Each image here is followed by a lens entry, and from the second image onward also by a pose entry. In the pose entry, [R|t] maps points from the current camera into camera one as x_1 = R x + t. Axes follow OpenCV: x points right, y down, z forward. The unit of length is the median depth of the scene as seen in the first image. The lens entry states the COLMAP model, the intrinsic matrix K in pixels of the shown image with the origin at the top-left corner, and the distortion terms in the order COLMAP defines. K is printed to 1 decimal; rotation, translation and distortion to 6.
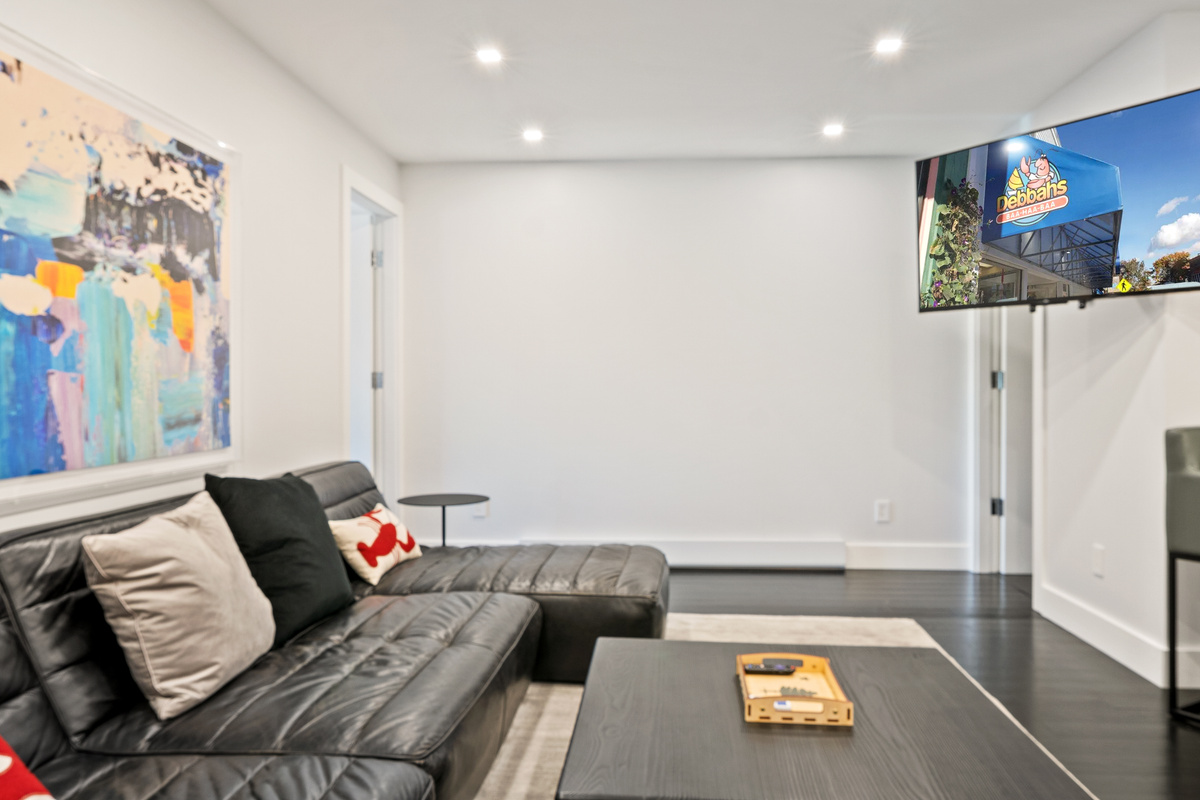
lens RADIAL K [[857.8, 0, 599.8], [0, 857.8, 394.2], [0, 0, 1]] dist [-0.011956, 0.006914]
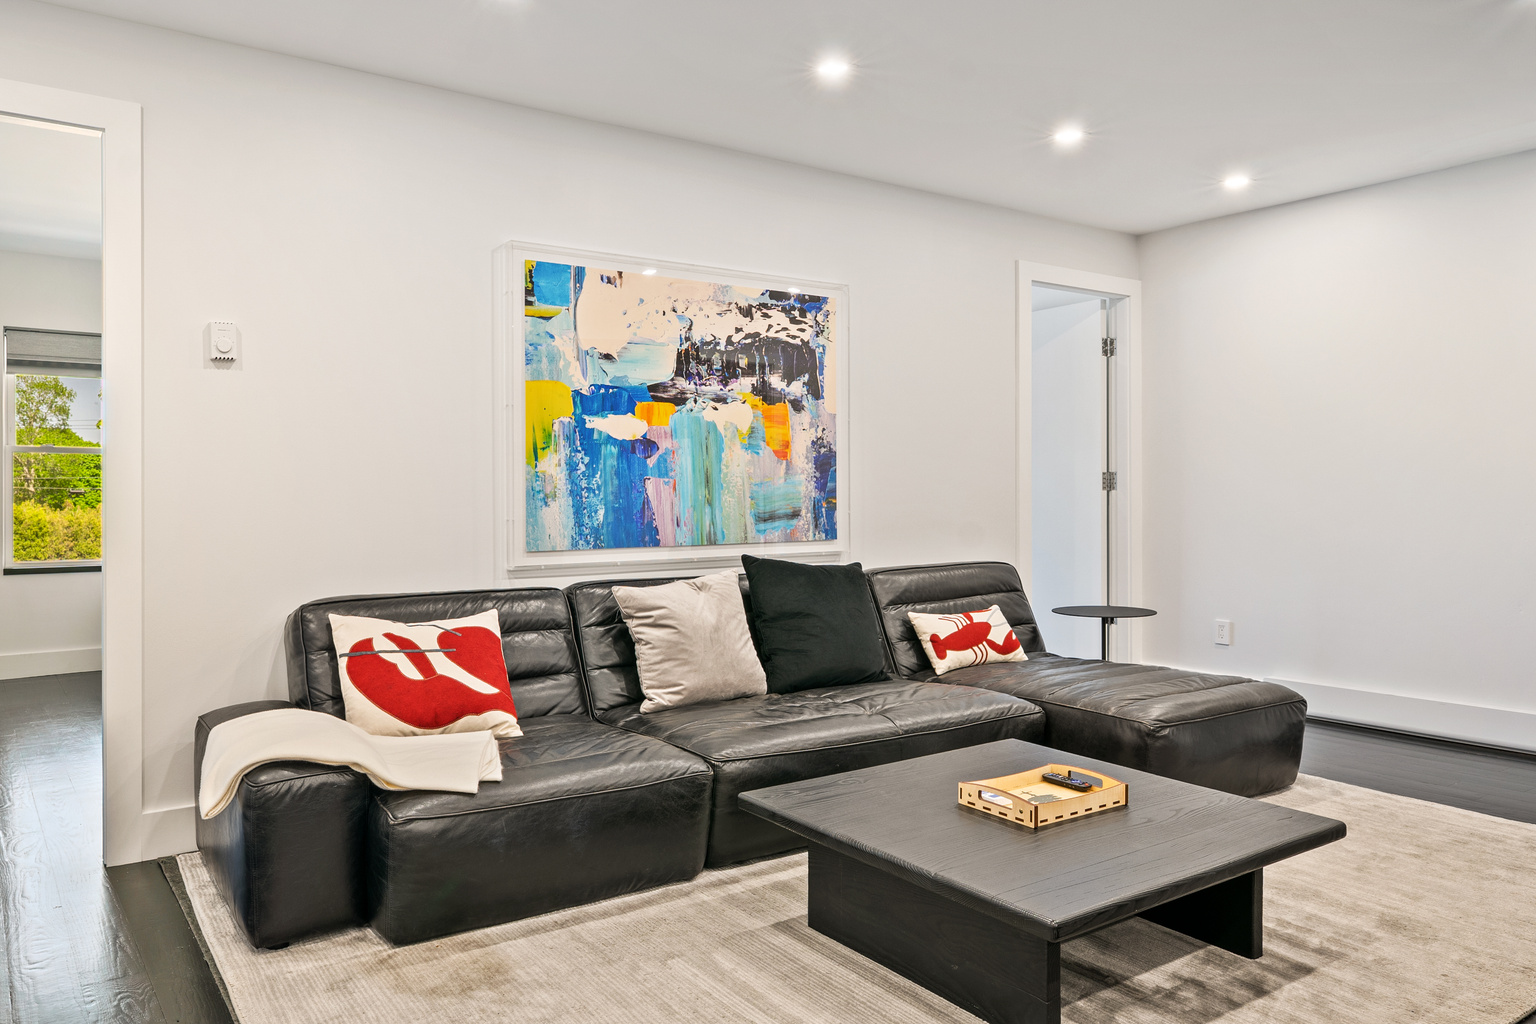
lens RADIAL K [[1097.9, 0, 768.1], [0, 1097.9, 502.1], [0, 0, 1]] dist [-0.011956, 0.006914]
pose [[0.640351, 0.006413, -0.768056, 0.813619], [-0.004662, 0.999979, 0.004462, 0.005298], [0.768068, 0.000724, 0.640368, -0.034879]]
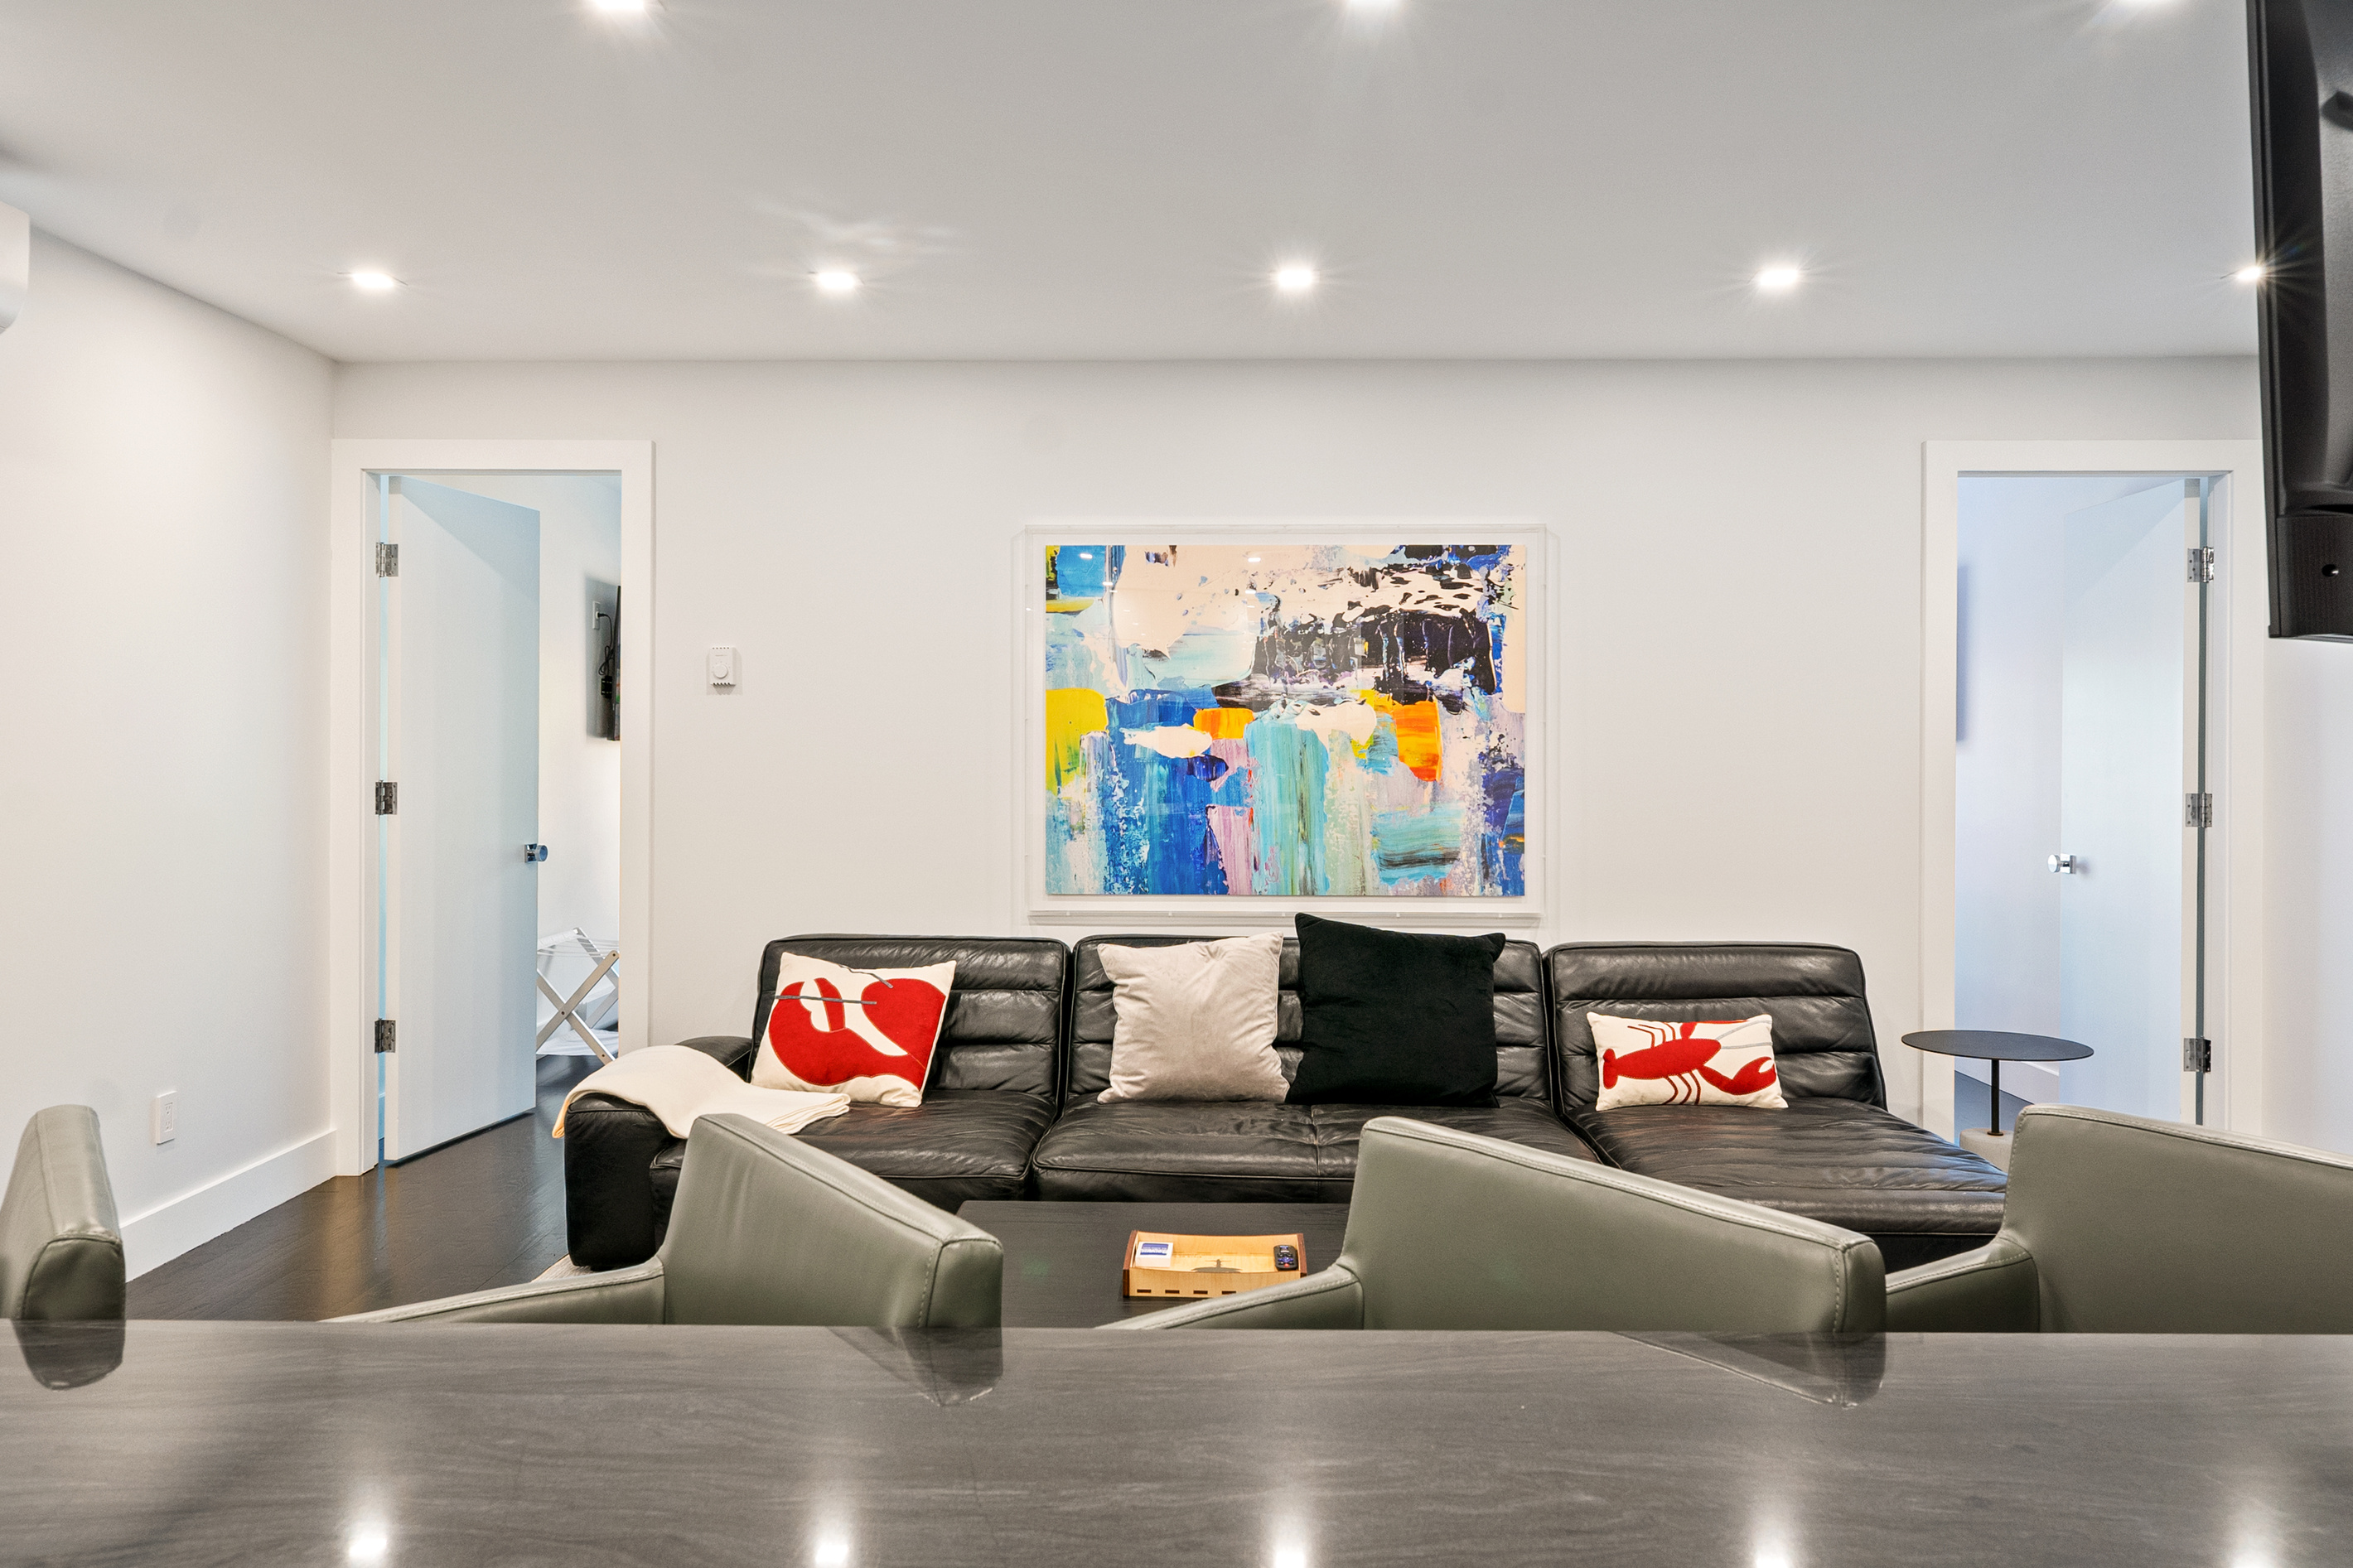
lens RADIAL K [[1681.7, 0, 1170.4], [0, 1681.7, 771.6], [0, 0, 1]] dist [-0.011956, 0.006914]
pose [[0.045748, 0.014226, -0.998852, 1.389531], [-0.013774, 0.999813, 0.013609, -0.088843], [0.998858, 0.013135, 0.045935, 0.740192]]
